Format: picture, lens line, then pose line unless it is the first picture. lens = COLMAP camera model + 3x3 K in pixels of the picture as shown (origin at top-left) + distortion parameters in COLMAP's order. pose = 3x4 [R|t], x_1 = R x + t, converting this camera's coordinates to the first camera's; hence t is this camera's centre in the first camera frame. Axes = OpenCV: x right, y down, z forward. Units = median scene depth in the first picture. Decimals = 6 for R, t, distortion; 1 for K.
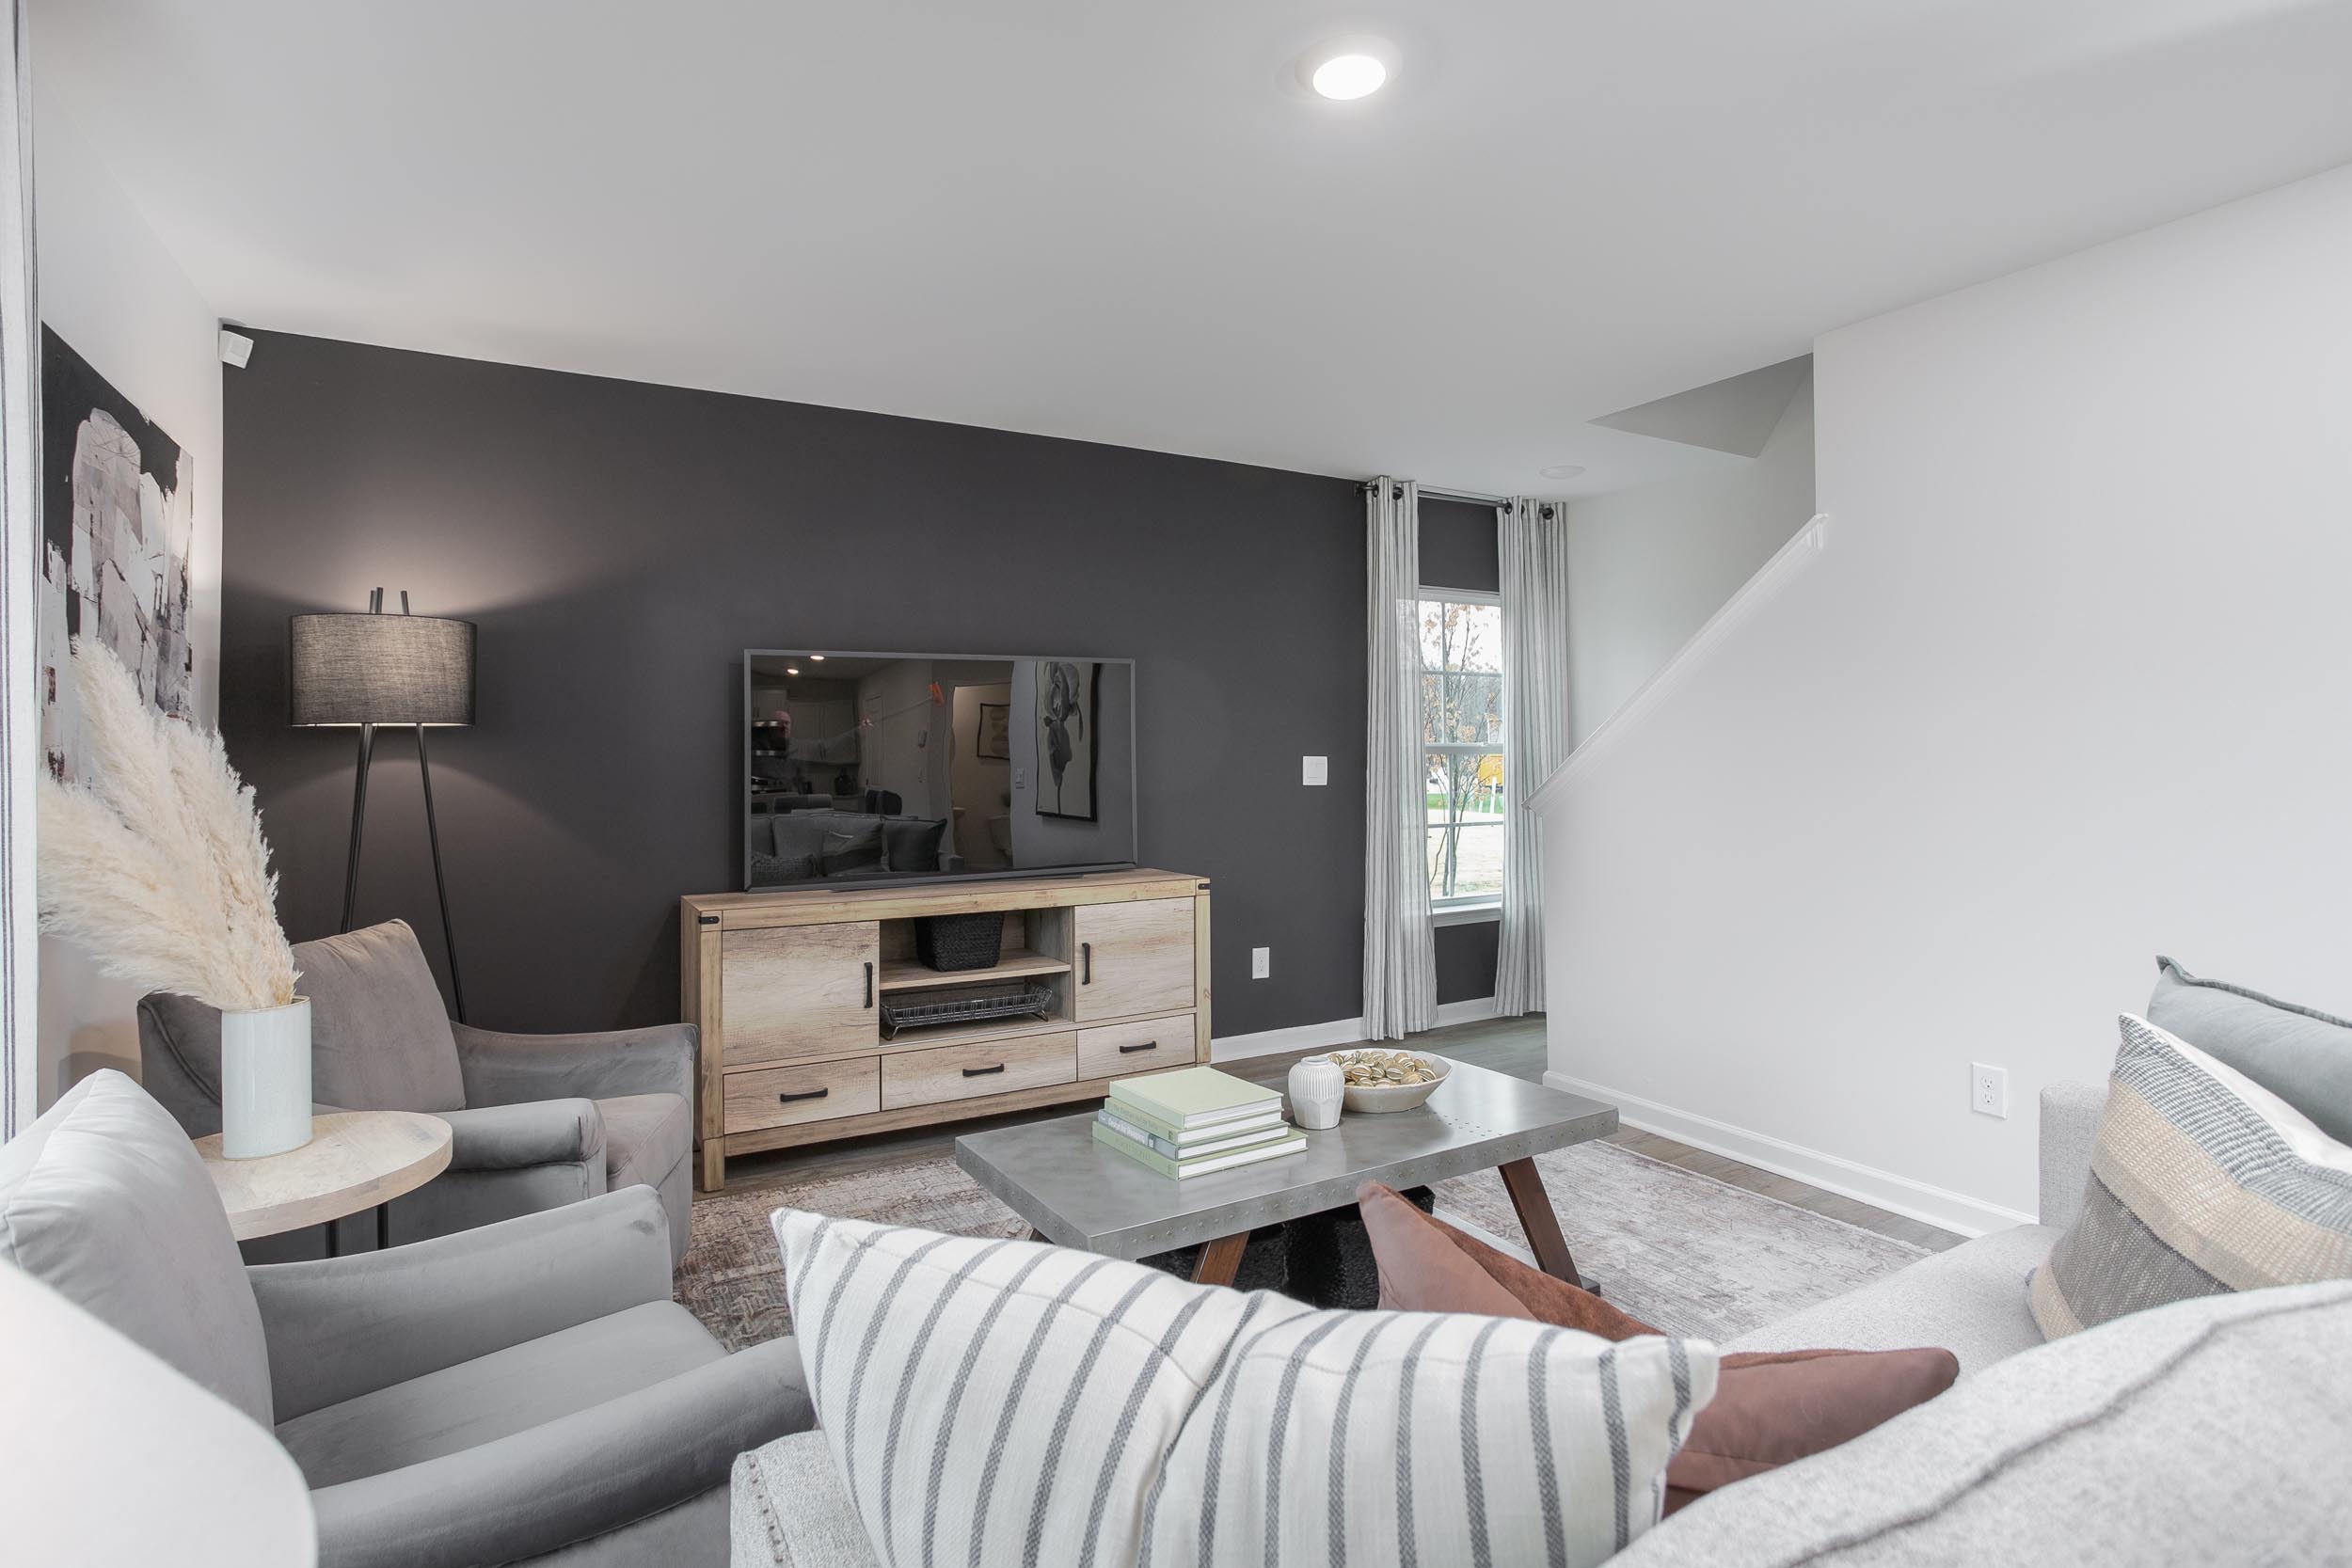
lens RADIAL K [[1158.5, 0, 1129.1], [0, 1158.5, 710.6], [0, 0, 1]] dist [-0.057876, 0.067515]
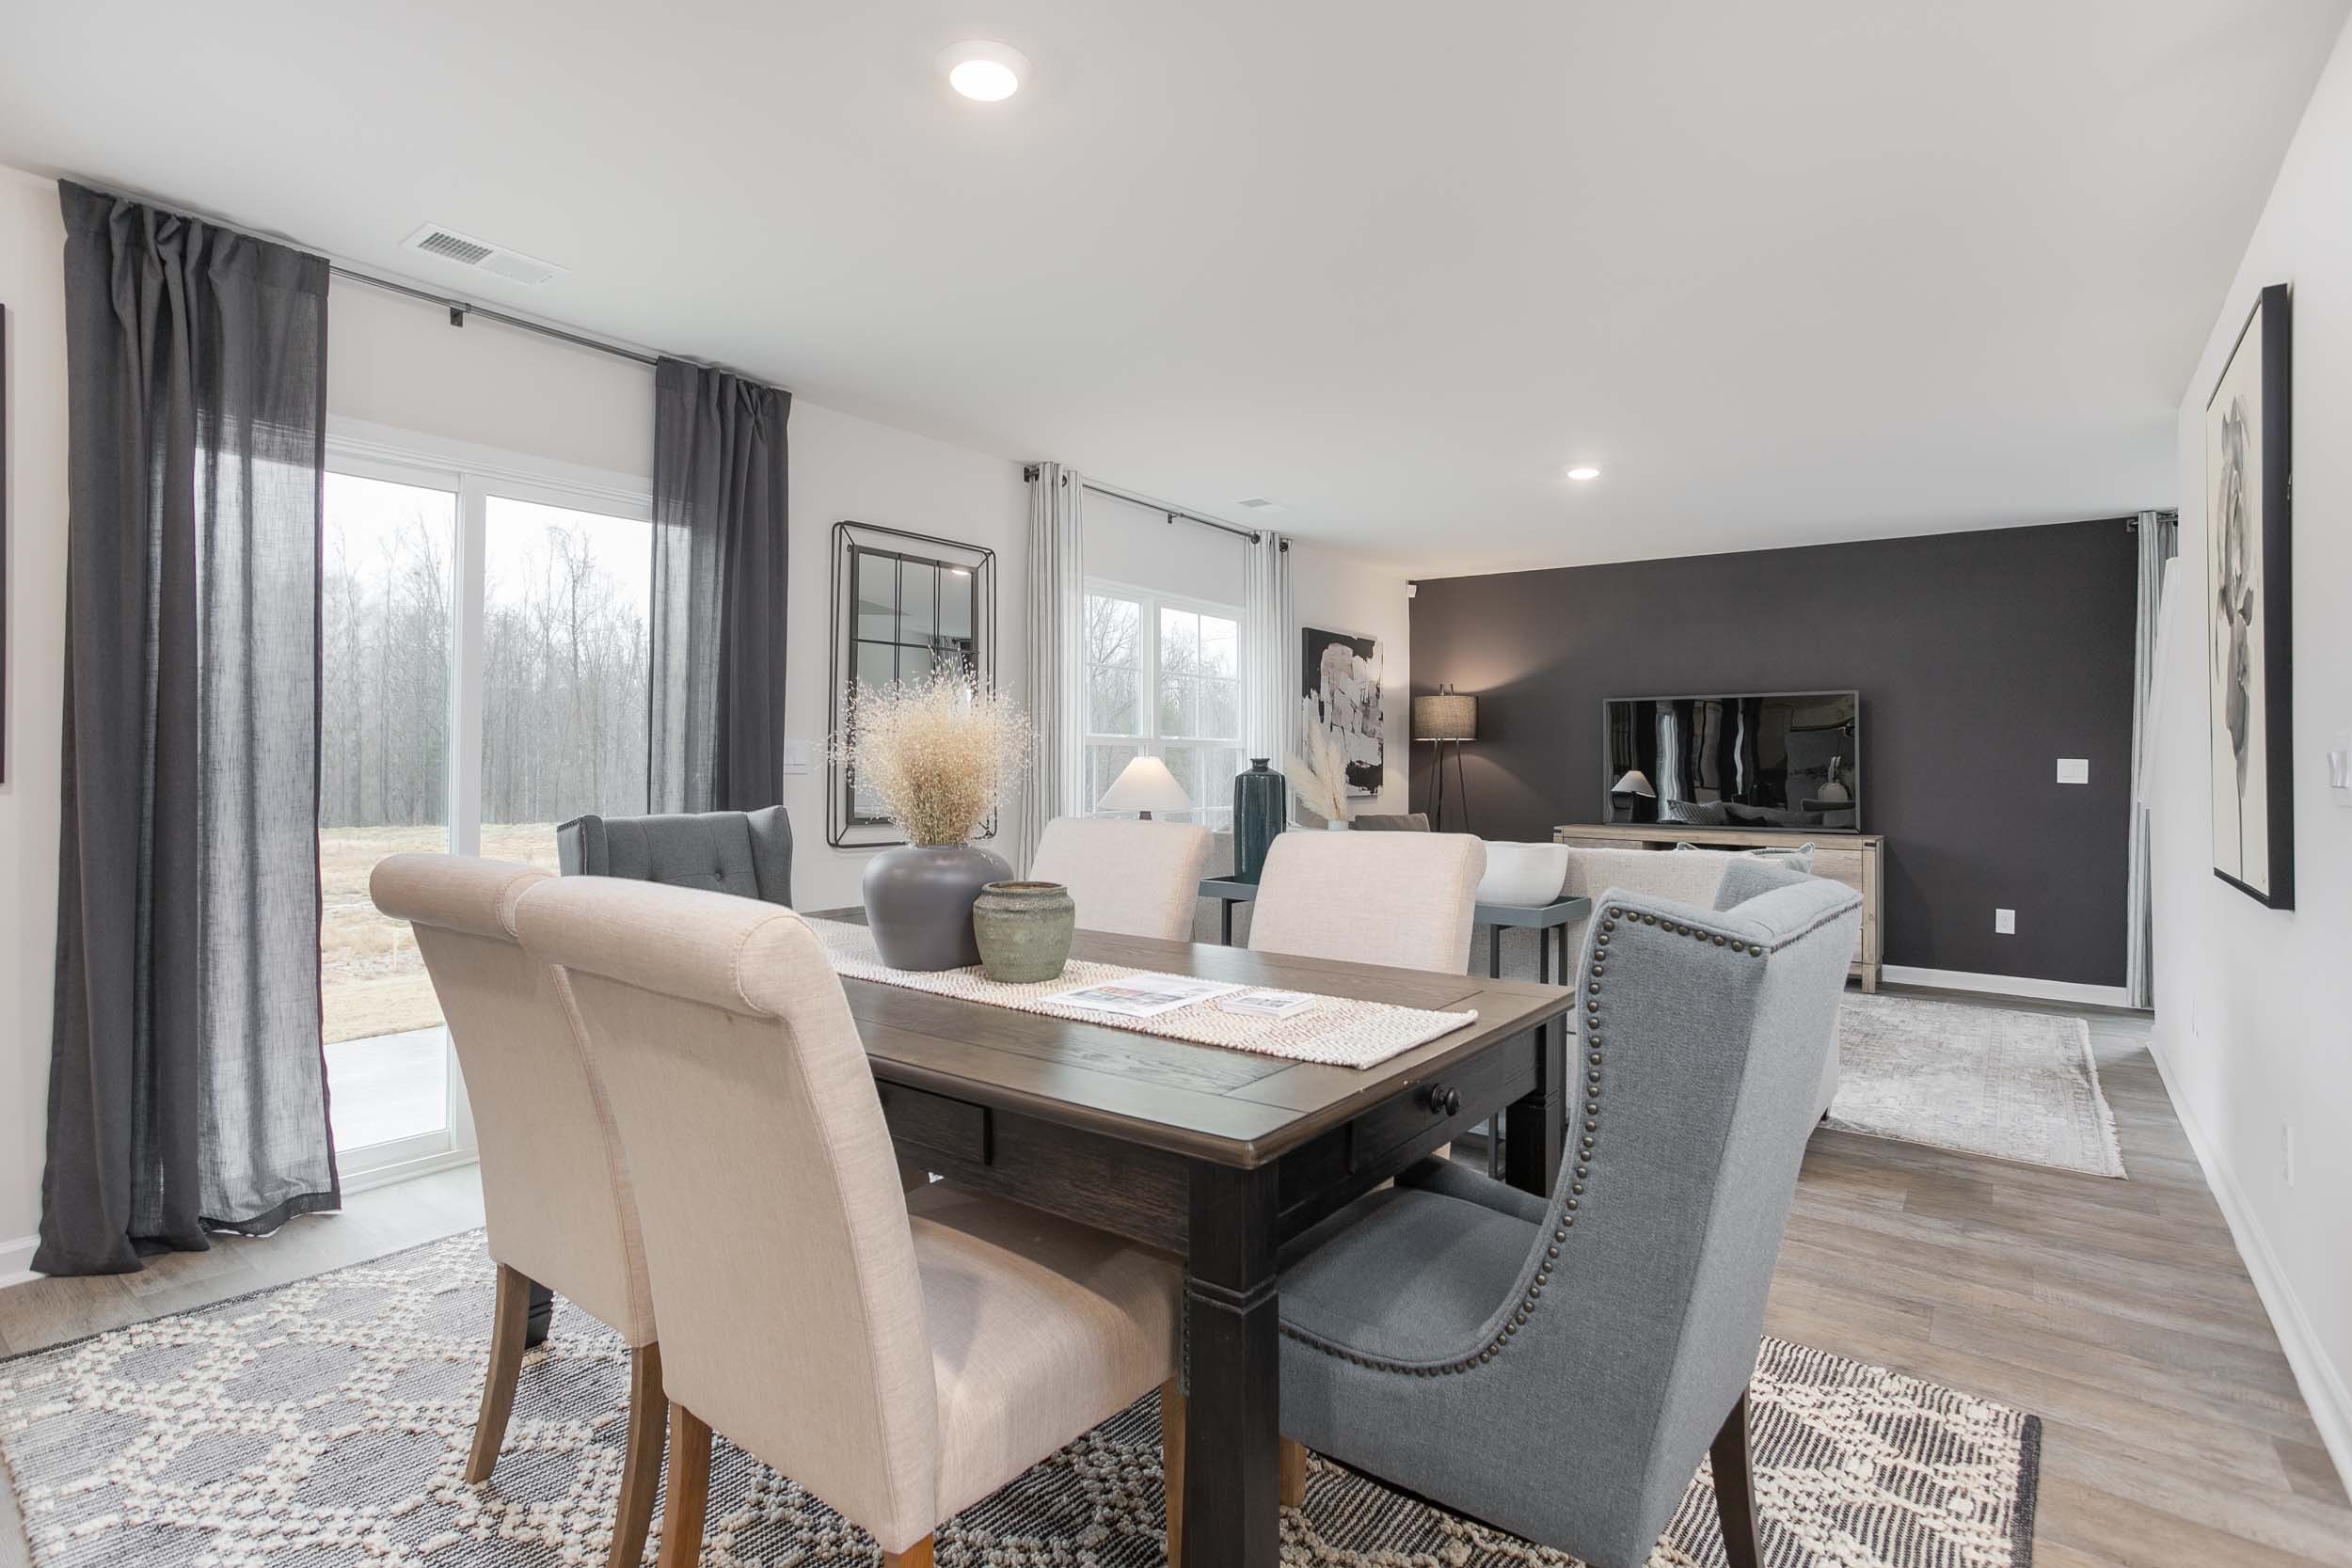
lens RADIAL K [[1173.1, 0, 1172.0], [0, 1173.1, 768.5], [0, 0, 1]] dist [-0.057990, 0.041531]
pose [[0.396101, 0.015882, -0.918070, 1.203052], [0.022087, 0.999396, 0.026818, -0.004830], [0.917941, -0.030900, 0.395511, -0.444566]]
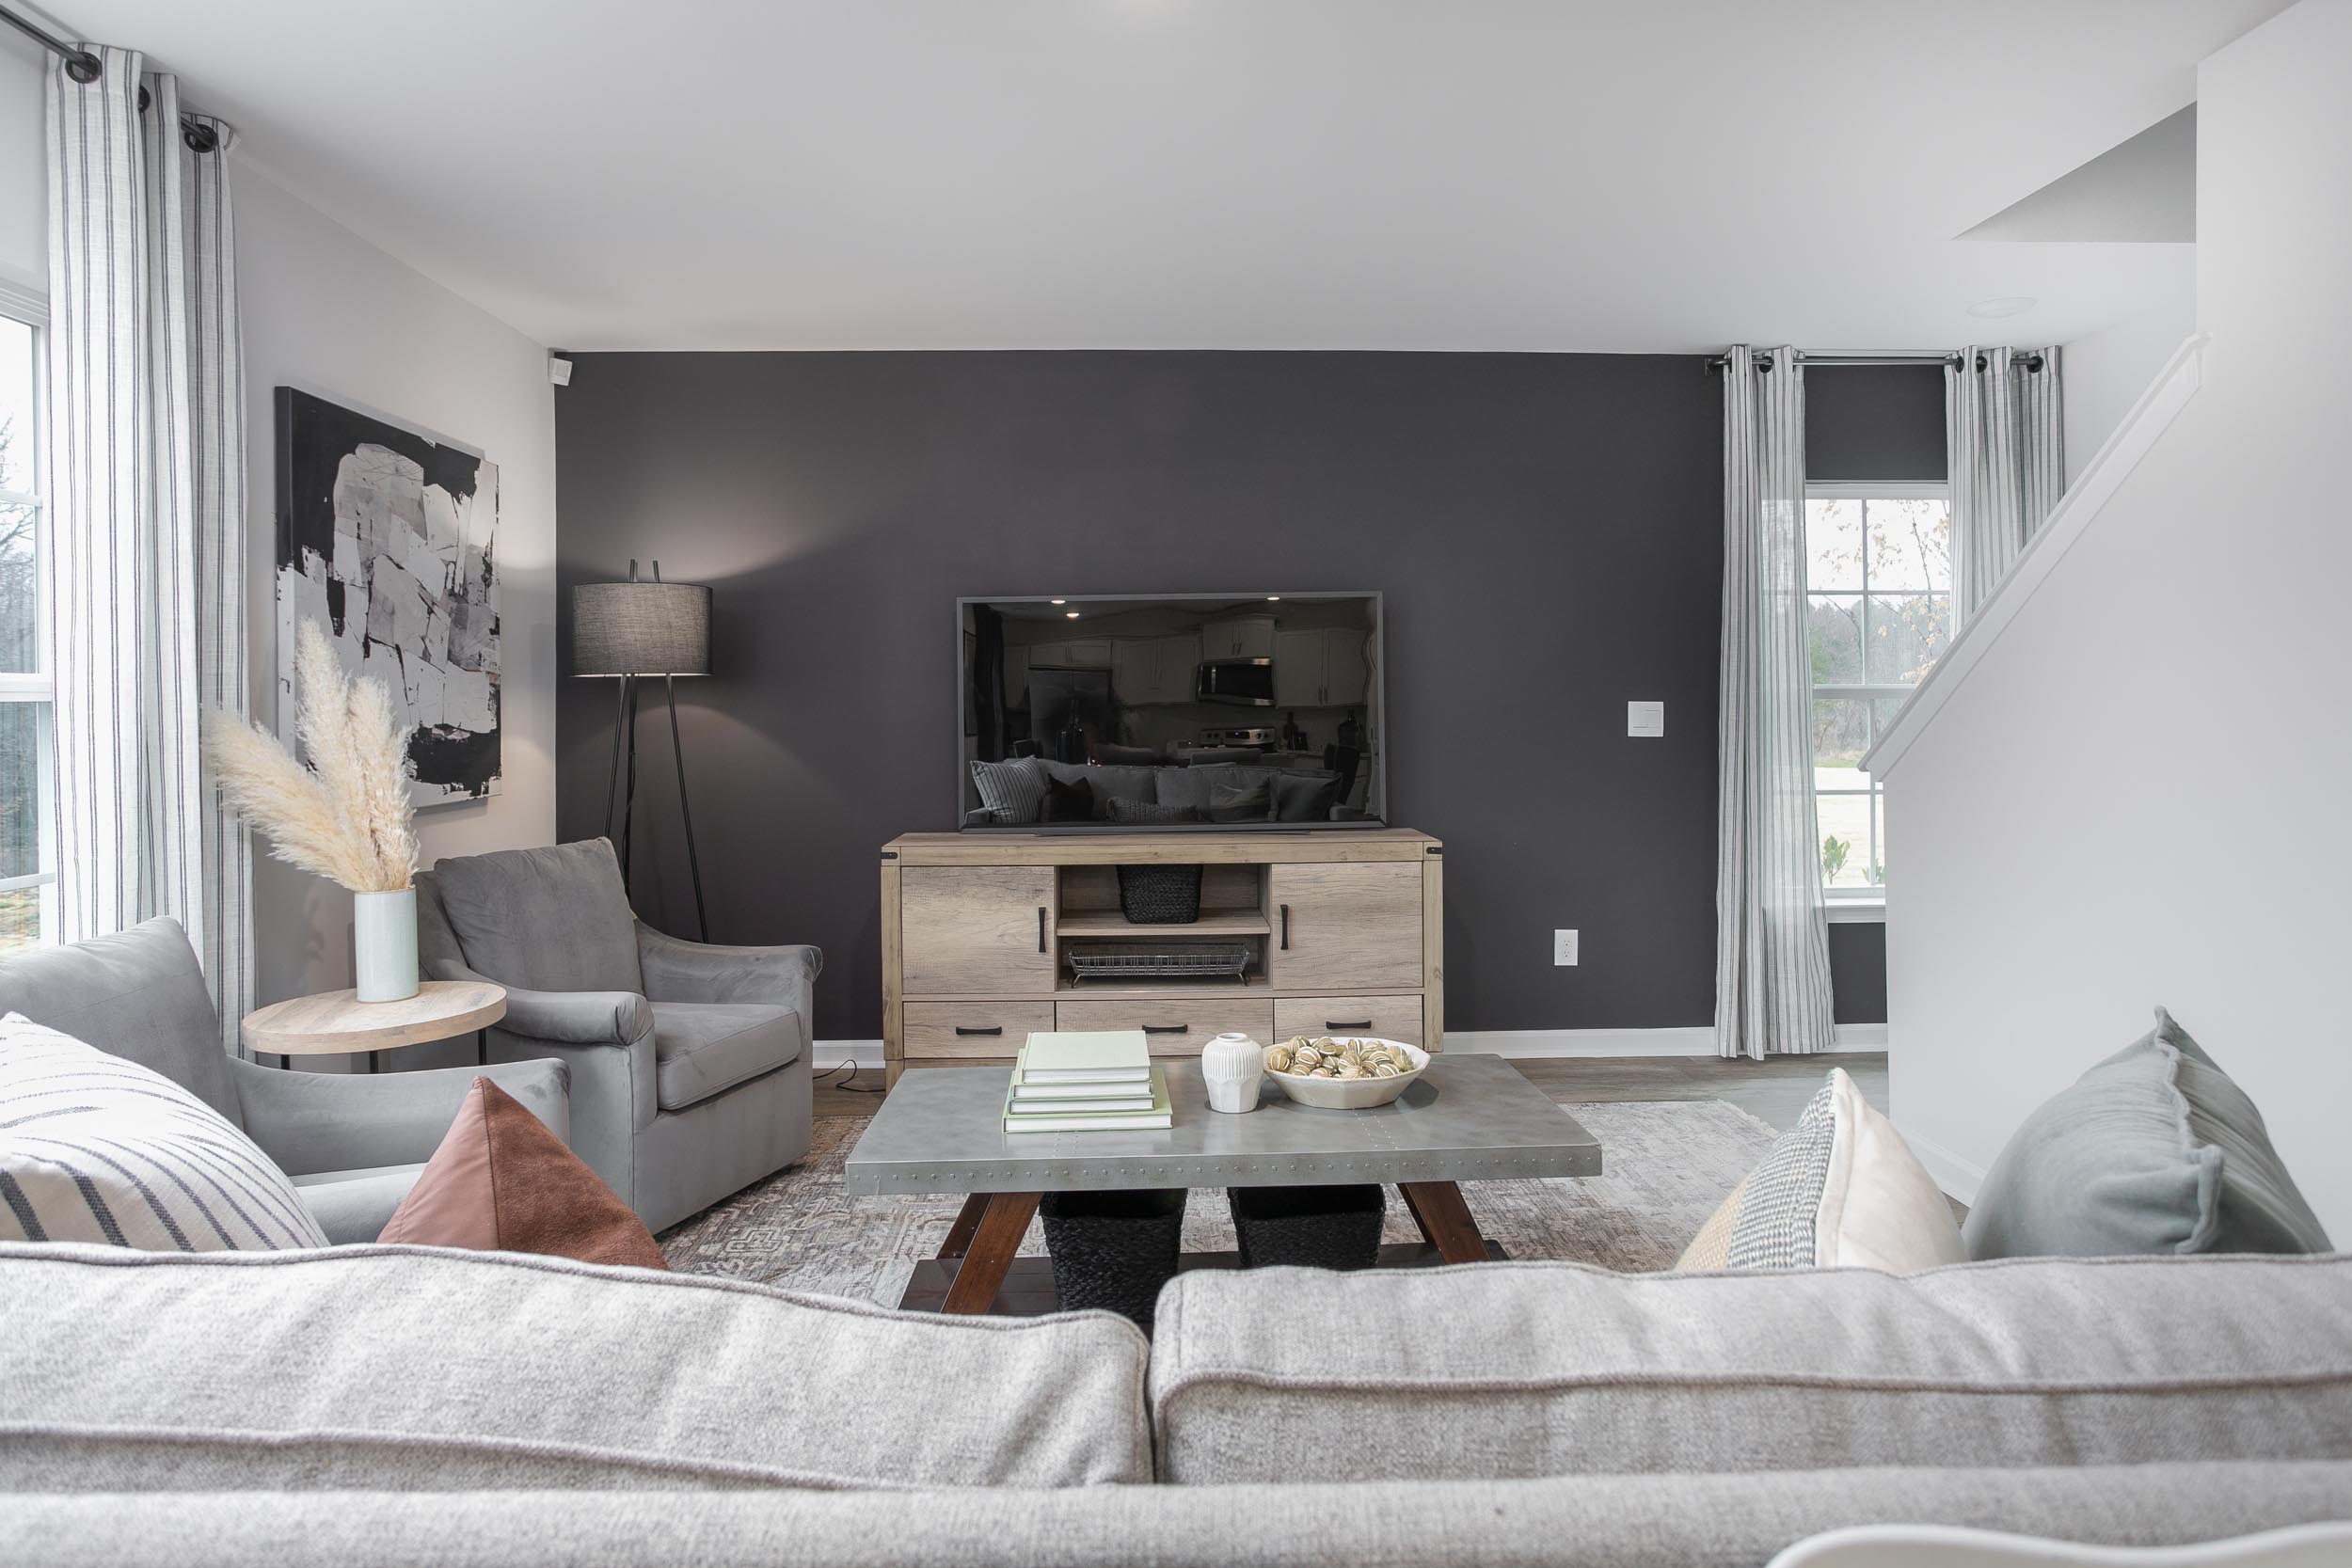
lens RADIAL K [[1303.8, 0, 1200.7], [0, 1303.8, 683.6], [0, 0, 1]] dist [-0.025535, 0.016063]
pose [[0.891579, -0.006582, -0.452818, 0.403517], [0.017962, 0.999622, 0.020837, 0.002811], [0.452510, -0.026712, 0.891359, 0.055811]]
